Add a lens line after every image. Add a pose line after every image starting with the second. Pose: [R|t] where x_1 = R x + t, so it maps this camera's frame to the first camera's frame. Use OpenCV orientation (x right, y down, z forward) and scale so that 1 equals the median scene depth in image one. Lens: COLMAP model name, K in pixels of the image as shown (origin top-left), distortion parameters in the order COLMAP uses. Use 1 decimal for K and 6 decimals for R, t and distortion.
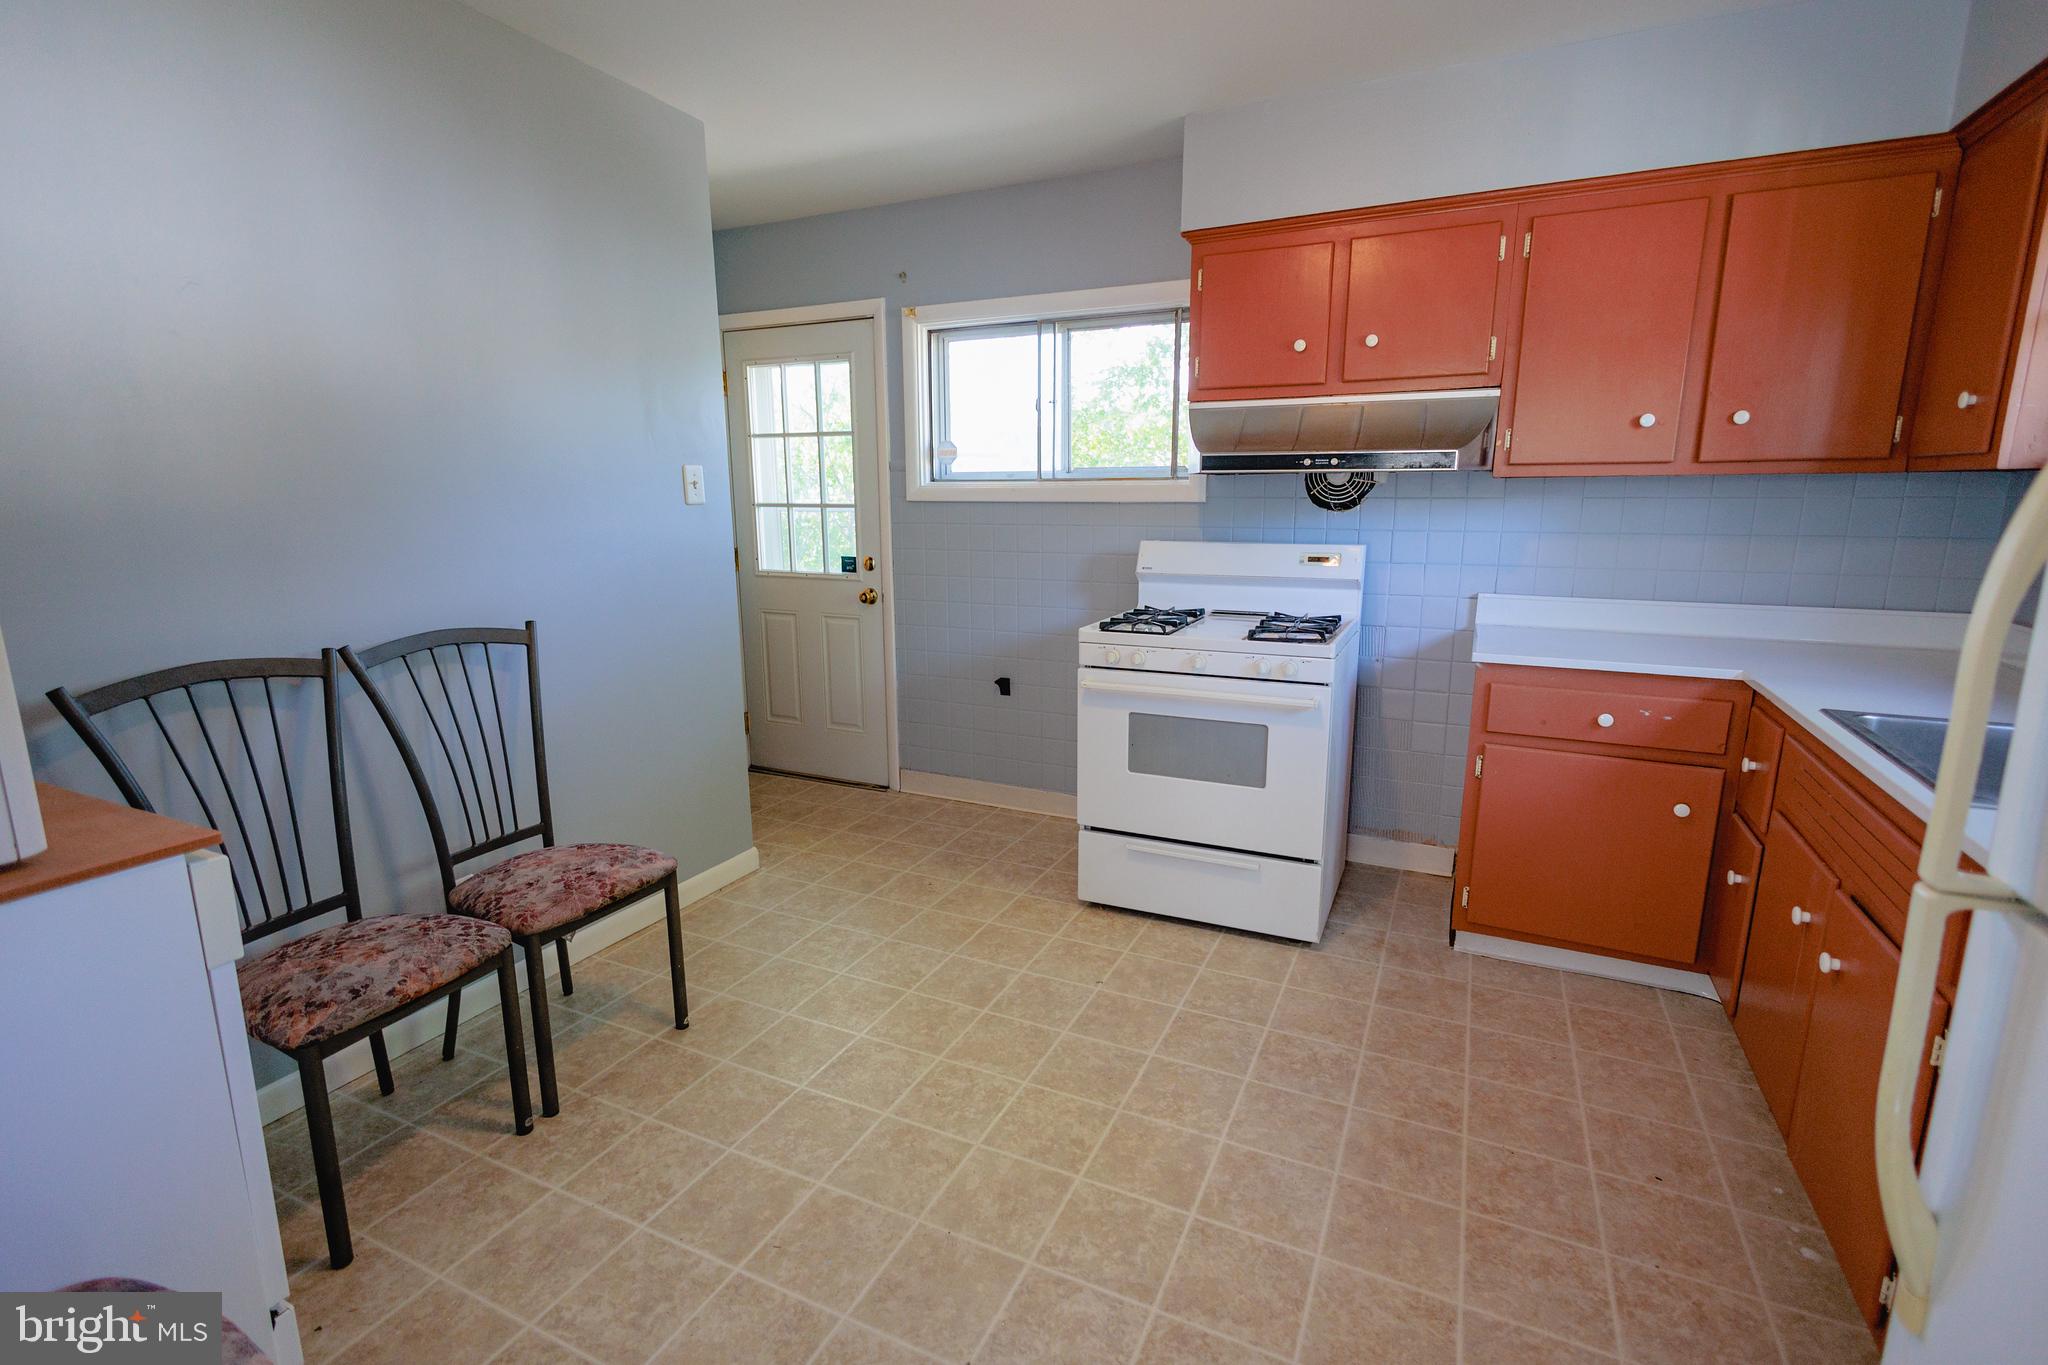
lens RADIAL K [[941.0, 0, 1028.8], [0, 941.0, 679.1], [0, 0, 1]] dist [0.014380, -0.003928]
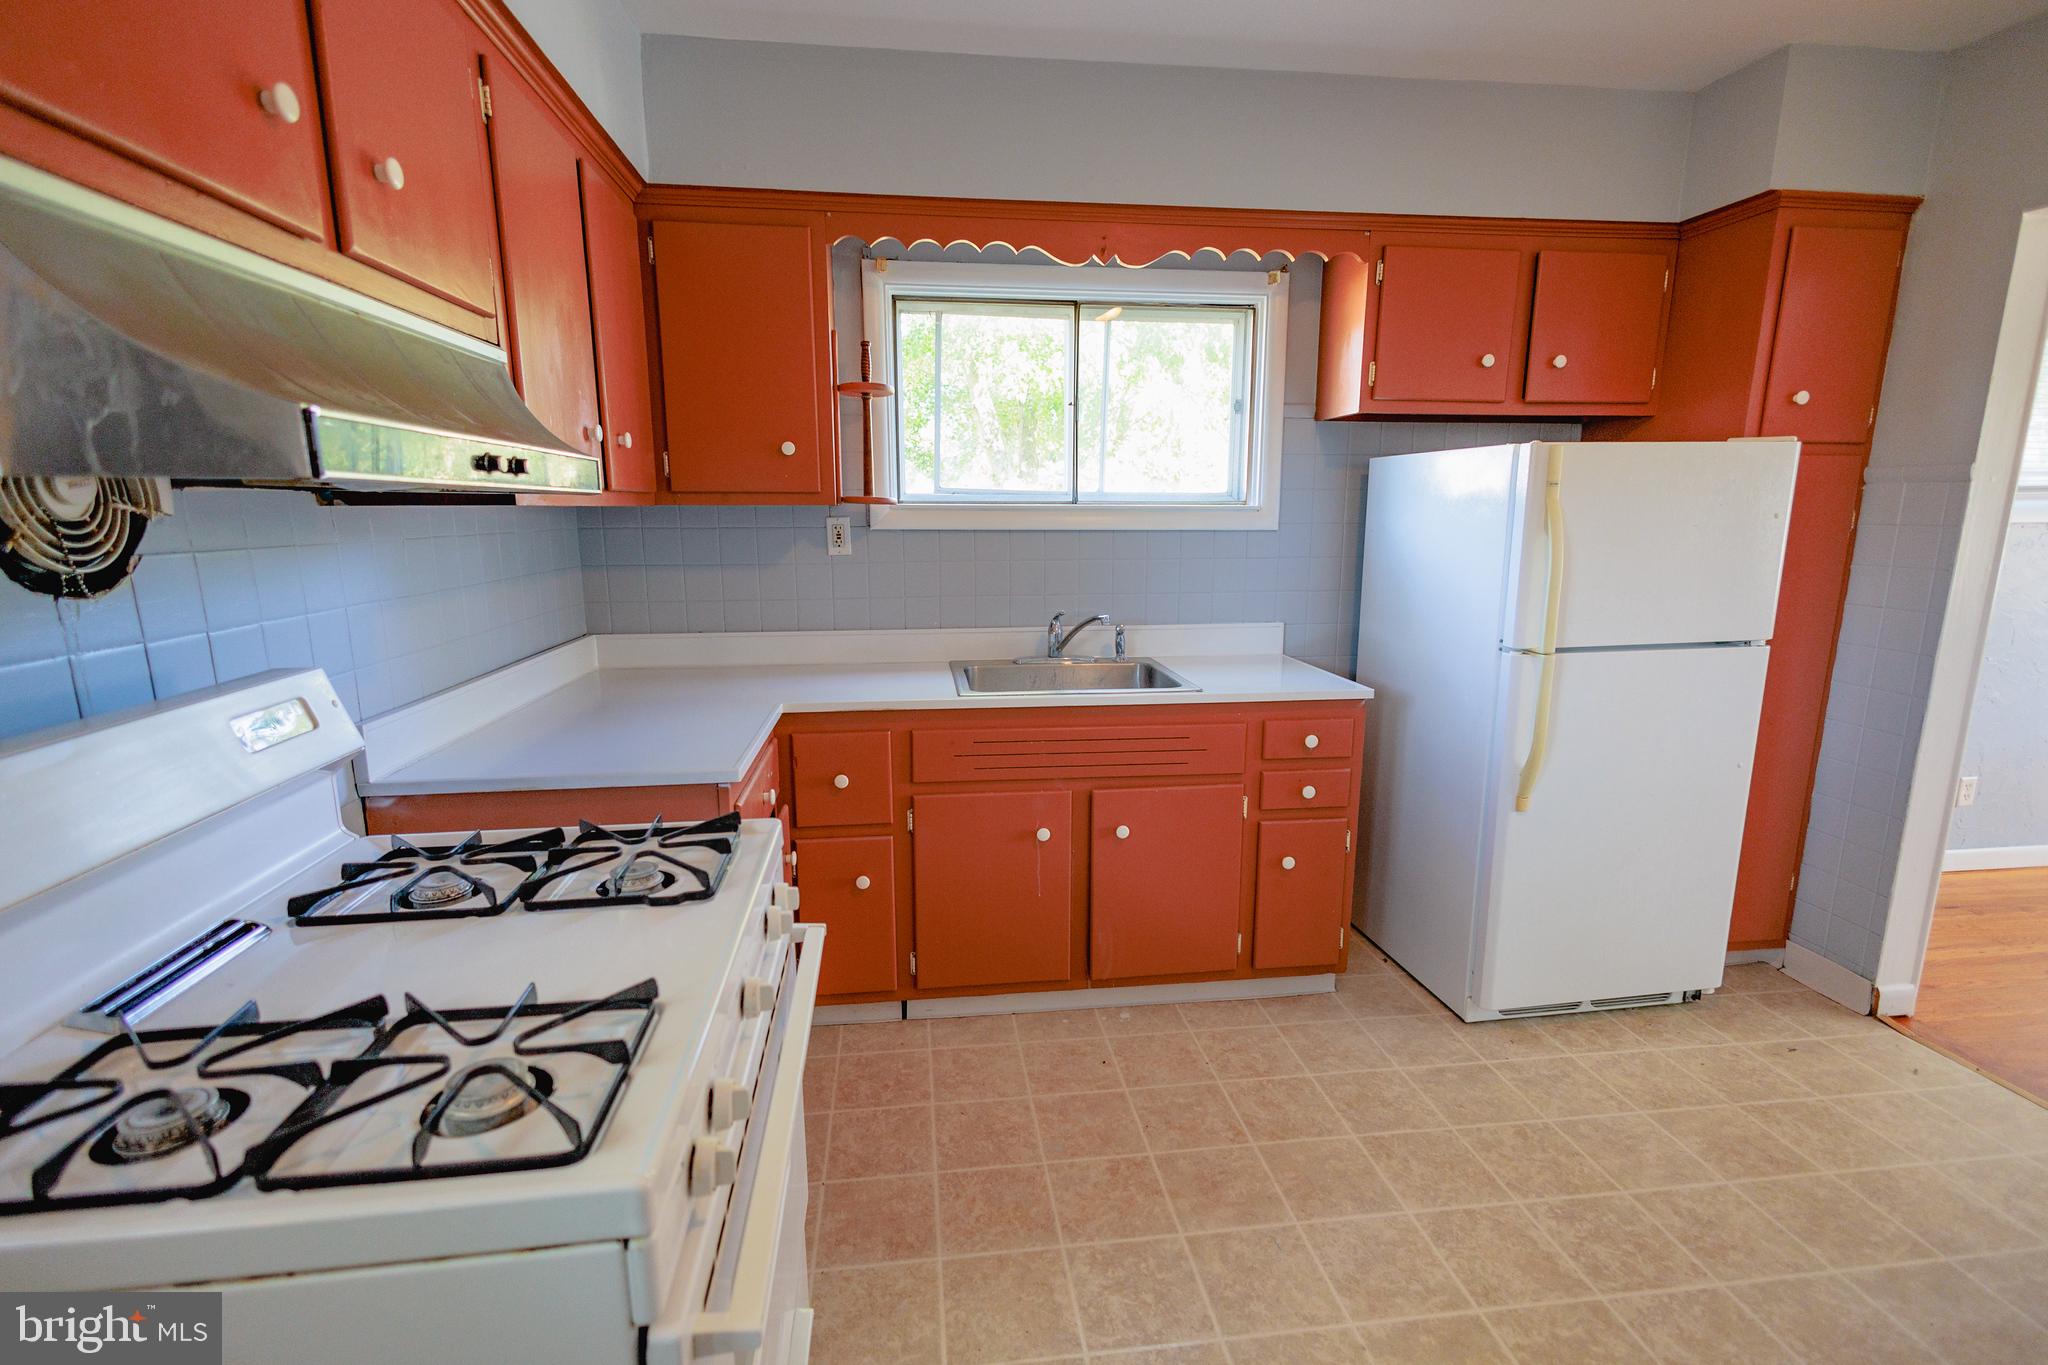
lens RADIAL K [[941.0, 0, 1020.5], [0, 941.0, 683.6], [0, 0, 1]] dist [0.014380, -0.003928]
pose [[-0.538129, -0.149809, 0.829442, -0.231870], [0.169990, 0.944566, 0.280888, -0.305694], [-0.825543, 0.292151, -0.482833, 1.452186]]
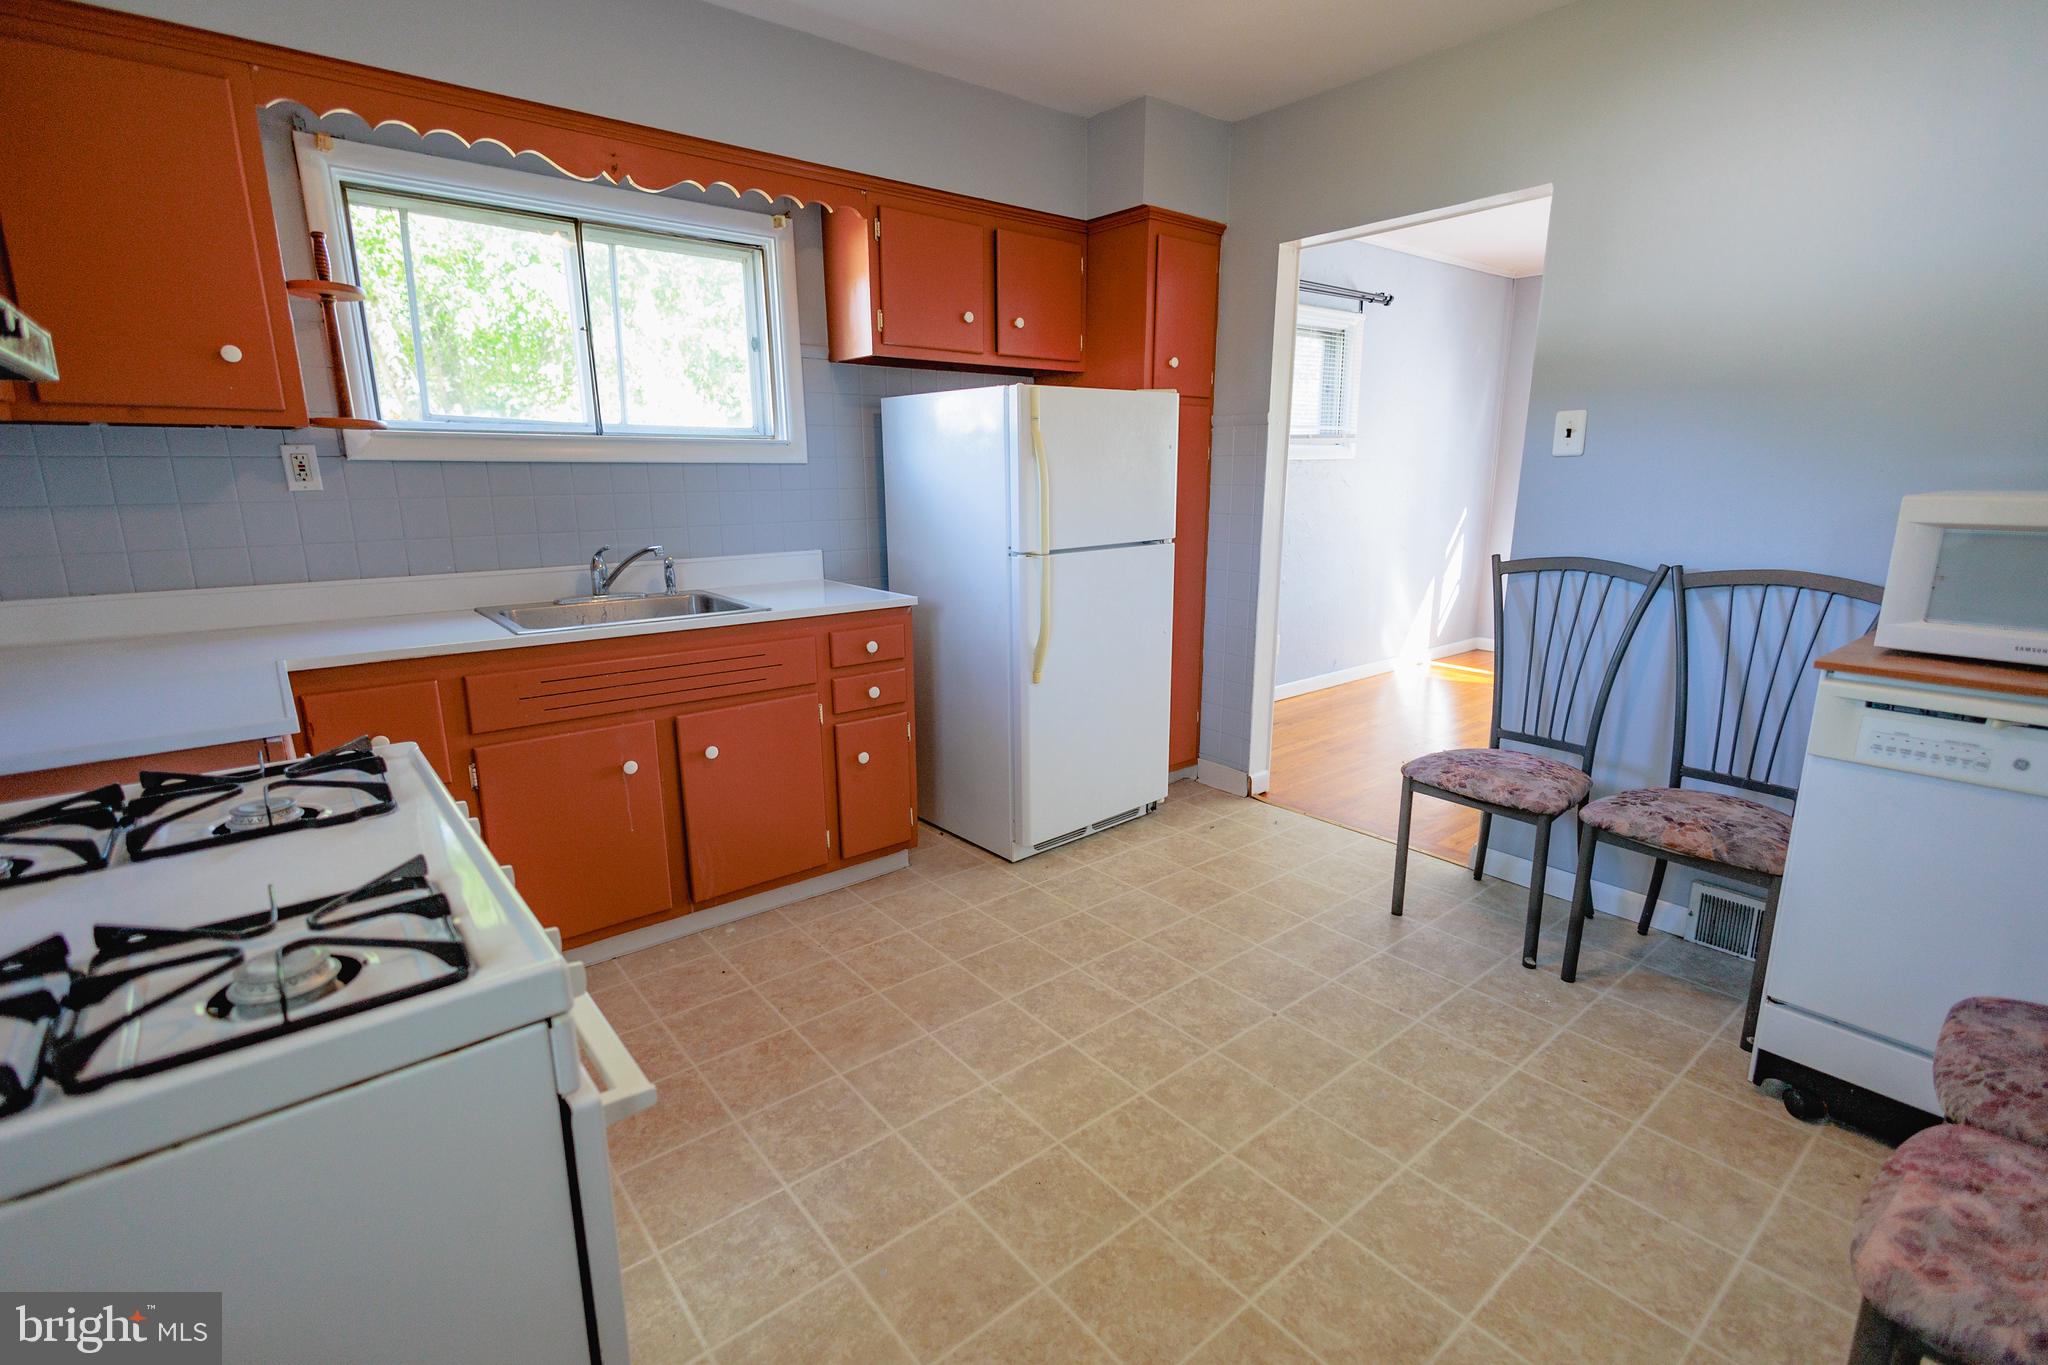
lens RADIAL K [[941.0, 0, 1028.1], [0, 941.0, 678.4], [0, 0, 1]] dist [0.014380, -0.003928]
pose [[-0.903466, -0.084857, 0.420178, -0.220425], [0.093679, 0.917432, 0.386708, -0.296019], [-0.418299, 0.388739, -0.820919, 1.627620]]
